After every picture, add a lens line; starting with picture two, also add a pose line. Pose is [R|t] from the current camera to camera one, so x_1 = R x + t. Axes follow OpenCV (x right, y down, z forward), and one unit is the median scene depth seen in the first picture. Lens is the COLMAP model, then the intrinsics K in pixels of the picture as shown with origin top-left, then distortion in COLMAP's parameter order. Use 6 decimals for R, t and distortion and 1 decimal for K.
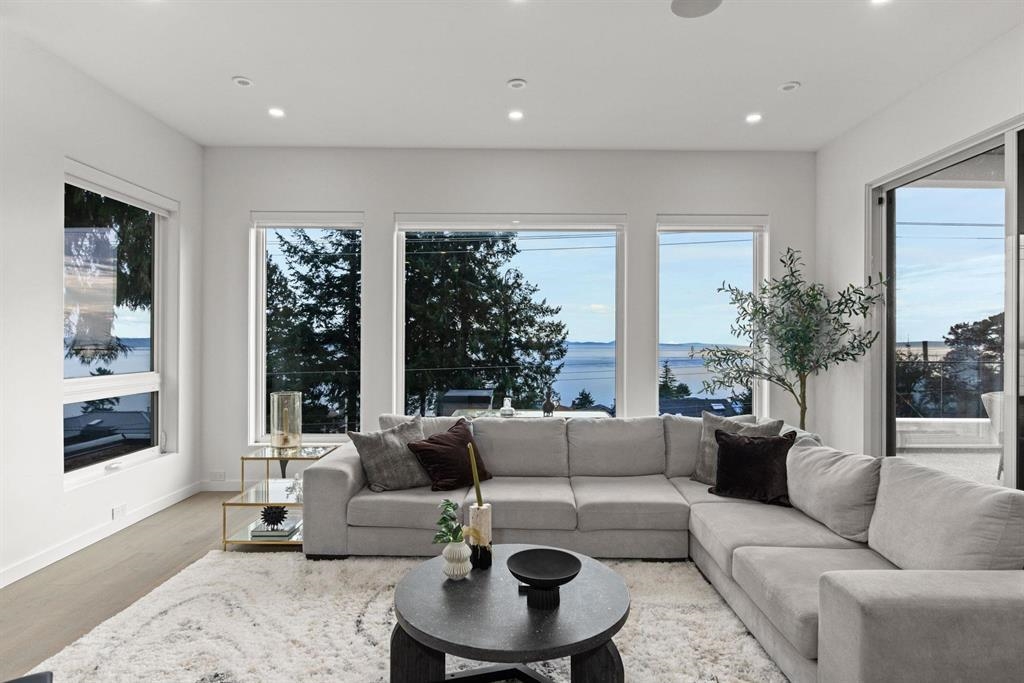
lens RADIAL K [[548.2, 0, 518.1], [0, 548.2, 341.2], [0, 0, 1]] dist [-0.001847, -0.000392]
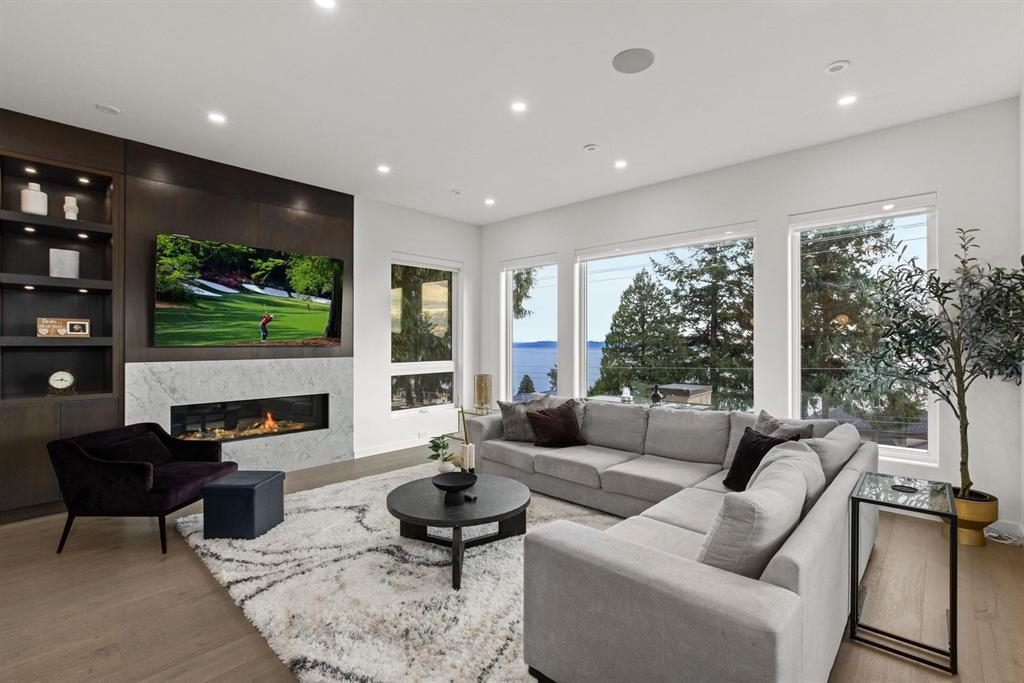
lens RADIAL K [[463.9, 0, 521.9], [0, 463.9, 338.8], [0, 0, 1]] dist [-0.022797, 0.008934]
pose [[0.739231, -0.010765, -0.673366, 0.060470], [0.004430, 0.999928, -0.011123, 0.000292], [0.673438, 0.005239, 0.739225, 0.006160]]
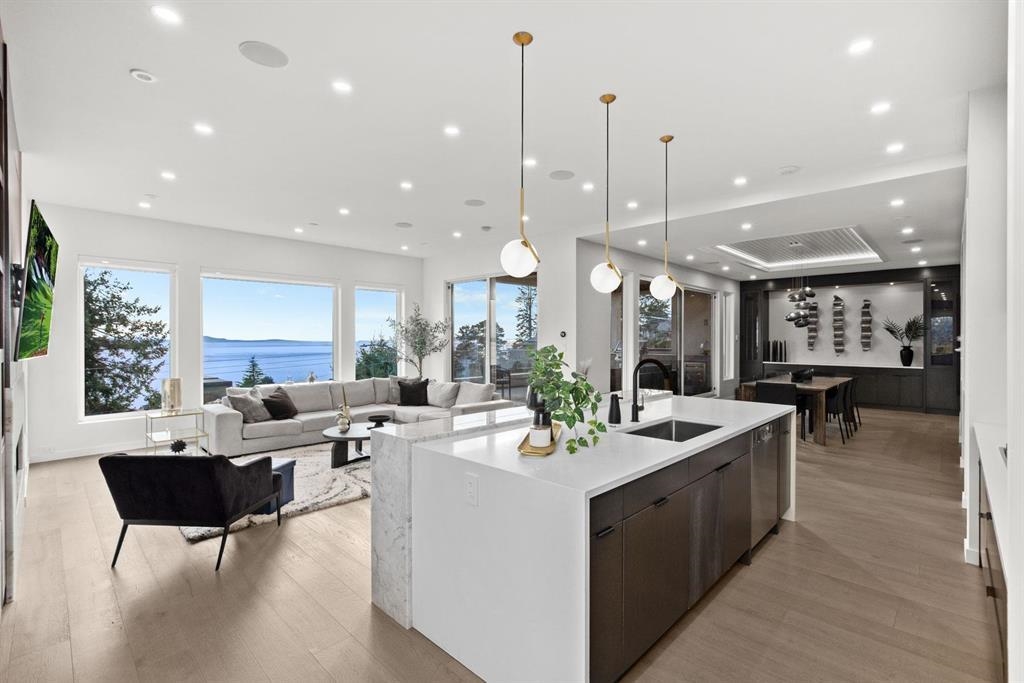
lens RADIAL K [[463.9, 0, 521.9], [0, 463.9, 338.8], [0, 0, 1]] dist [-0.022797, 0.008934]
pose [[0.694235, -0.007202, 0.719712, -0.070761], [0.005080, 0.999974, 0.005106, -0.003430], [-0.719730, 0.000111, 0.694254, -0.079492]]
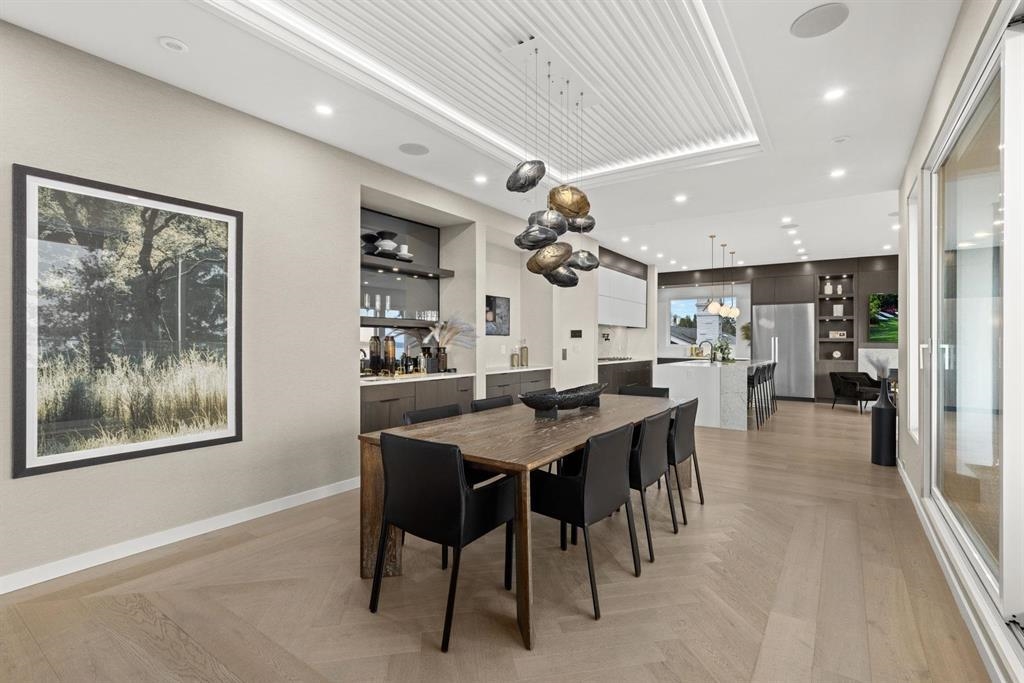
lens RADIAL K [[463.9, 0, 521.9], [0, 463.9, 338.8], [0, 0, 1]] dist [-0.022797, 0.008934]
pose [[-0.570637, -0.011007, -0.821129, 0.239722], [-0.010840, 0.999924, -0.005871, 0.002177], [0.821131, 0.005551, -0.570713, 0.014314]]
